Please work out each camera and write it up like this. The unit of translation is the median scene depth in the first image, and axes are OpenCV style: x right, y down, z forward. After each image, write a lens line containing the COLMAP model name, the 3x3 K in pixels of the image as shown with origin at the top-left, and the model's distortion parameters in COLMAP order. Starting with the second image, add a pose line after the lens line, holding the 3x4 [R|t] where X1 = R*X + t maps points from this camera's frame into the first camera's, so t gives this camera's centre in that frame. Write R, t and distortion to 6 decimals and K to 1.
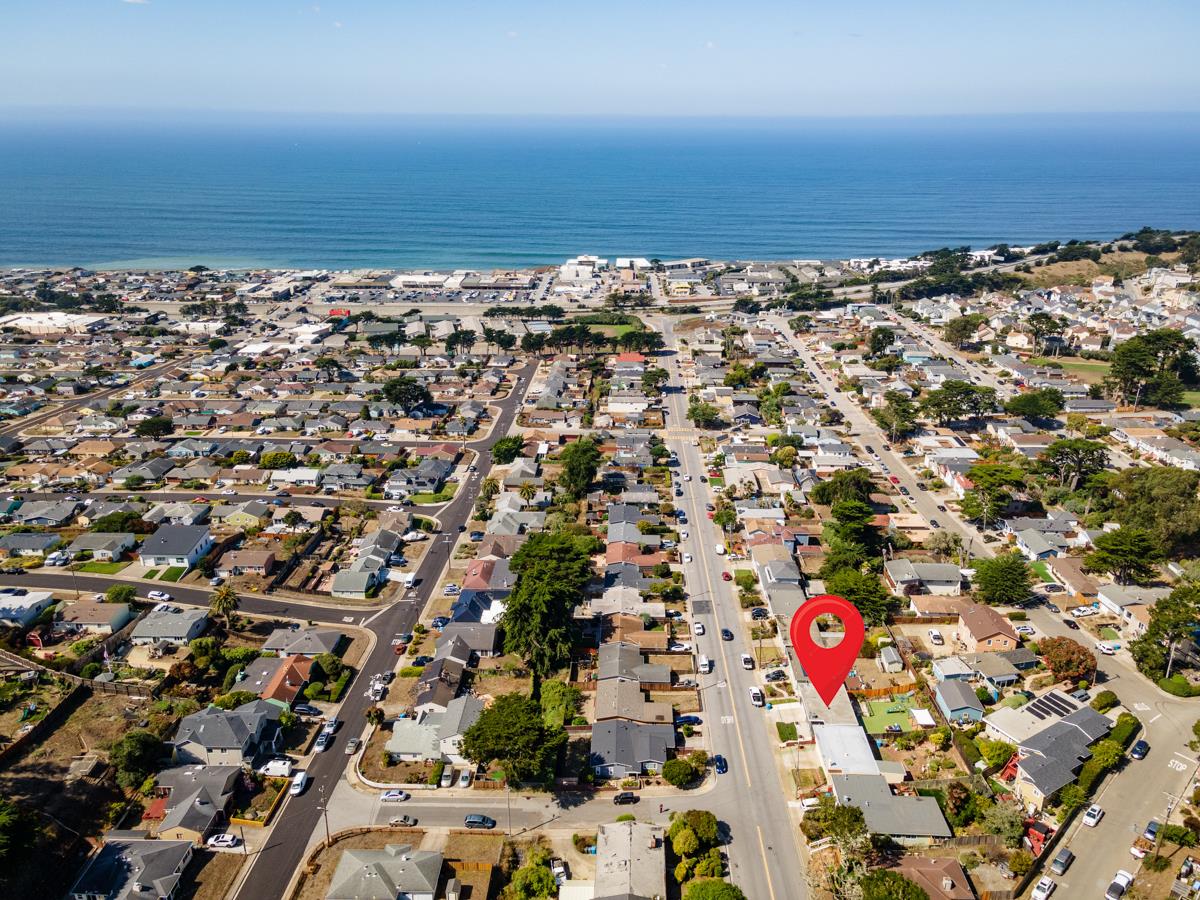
lens RADIAL K [[871.5, 0, 592.8], [0, 871.5, 455.2], [0, 0, 1]] dist [0.021917, 0.027889]
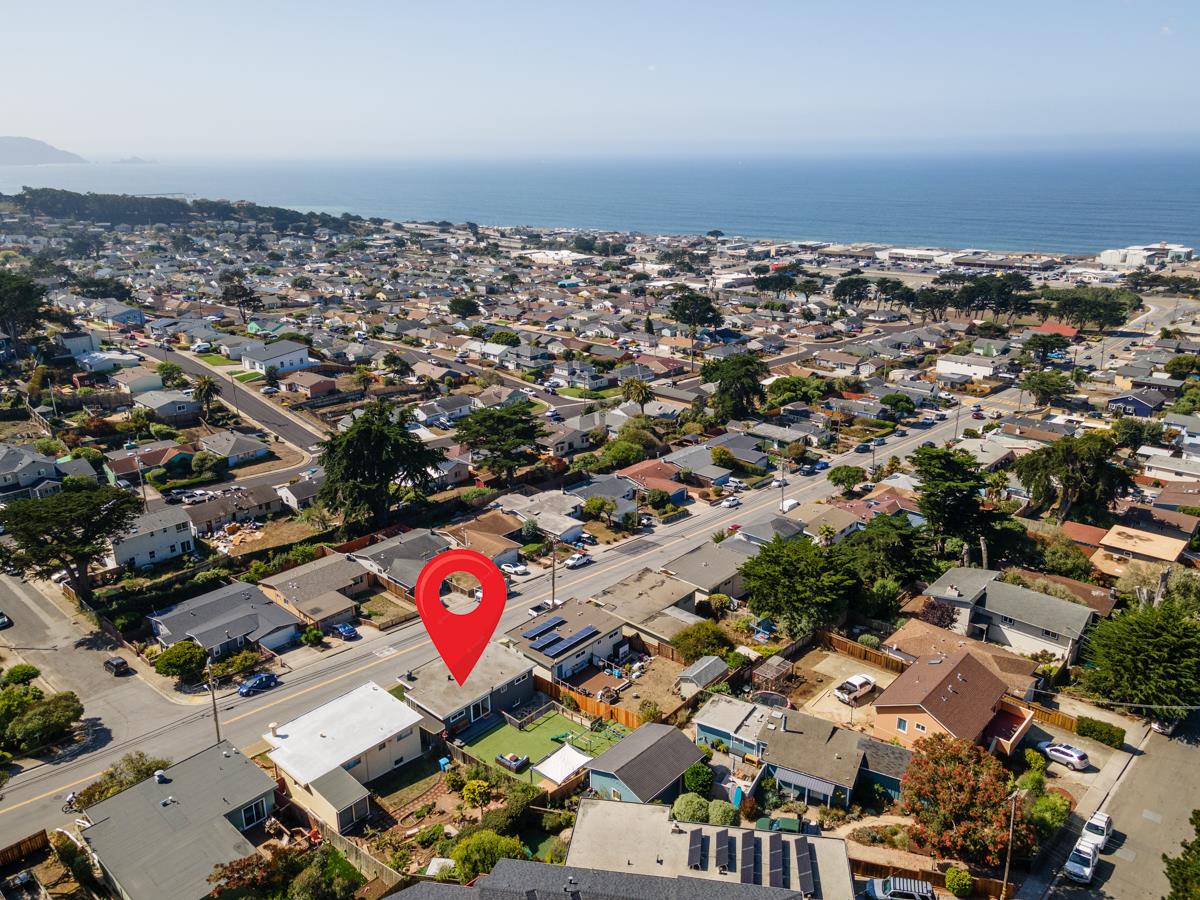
lens RADIAL K [[871.5, 0, 607.8], [0, 871.5, 448.9], [0, 0, 1]] dist [0.021917, 0.027889]
pose [[0.757225, 0.203928, -0.620503, 0.397617], [-0.230790, 0.972265, 0.037892, 0.068385], [0.611021, 0.114514, 0.783288, 0.387345]]
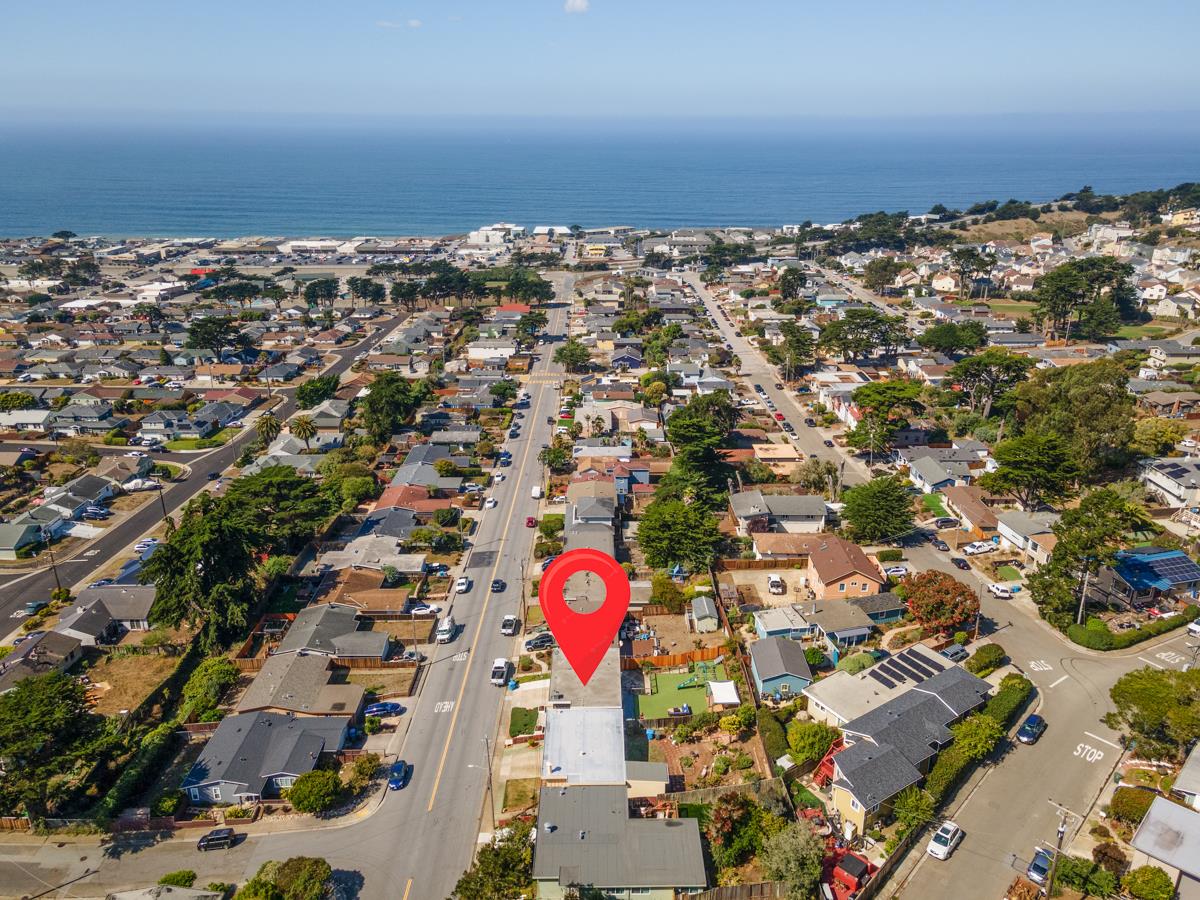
lens RADIAL K [[871.5, 0, 603.1], [0, 871.5, 447.6], [0, 0, 1]] dist [0.021917, 0.027889]
pose [[0.998968, -0.012658, 0.043629, 0.158930], [0.013417, 0.999763, -0.017142, 0.076288], [-0.043401, 0.017710, 0.998901, 0.210260]]
